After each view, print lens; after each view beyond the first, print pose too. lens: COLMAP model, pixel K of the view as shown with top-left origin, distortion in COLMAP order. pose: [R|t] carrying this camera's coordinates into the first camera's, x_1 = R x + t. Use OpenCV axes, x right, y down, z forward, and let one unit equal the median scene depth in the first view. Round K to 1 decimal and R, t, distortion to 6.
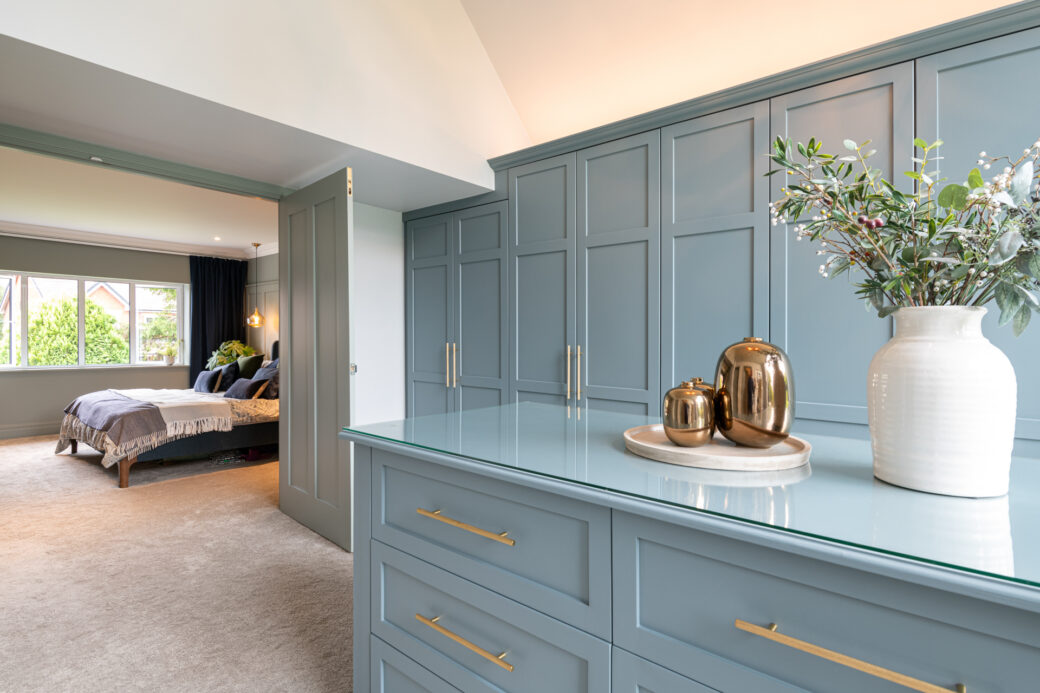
lens RADIAL K [[521.2, 0, 523.0], [0, 521.2, 348.9], [0, 0, 1]] dist [-0.005591, -0.002727]
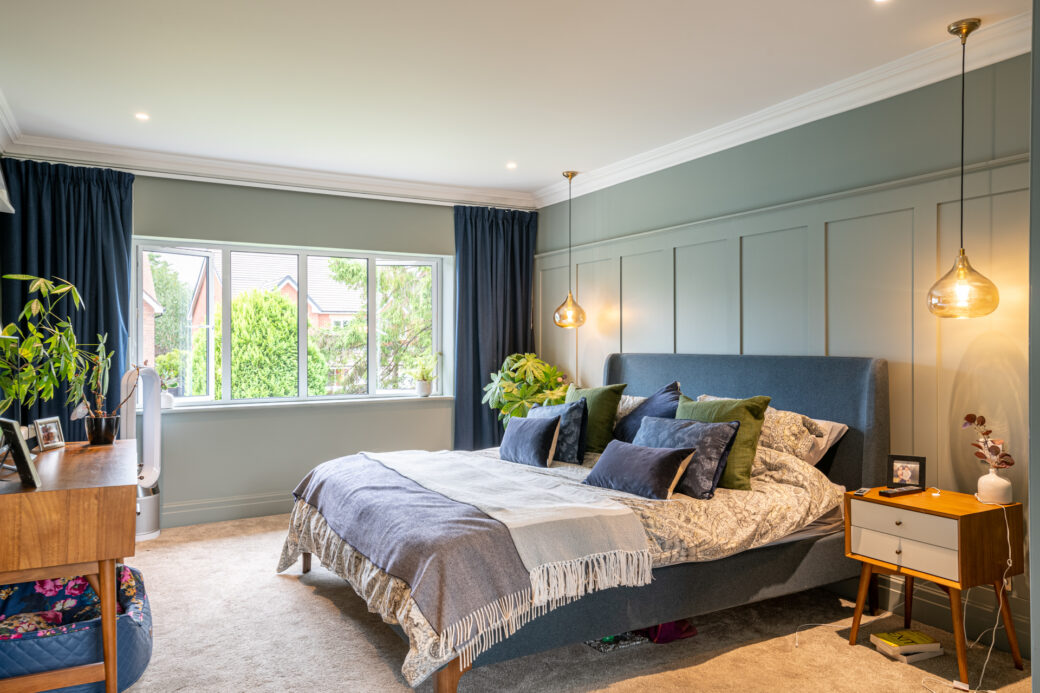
lens RADIAL K [[733.4, 0, 518.3], [0, 733.4, 344.9], [0, 0, 1]] dist [0.012463, 0.001195]
pose [[0.932602, -0.009519, -0.360780, -0.335162], [0.003120, 0.999827, -0.018314, -0.013136], [0.360892, 0.015954, 0.932471, 0.320892]]
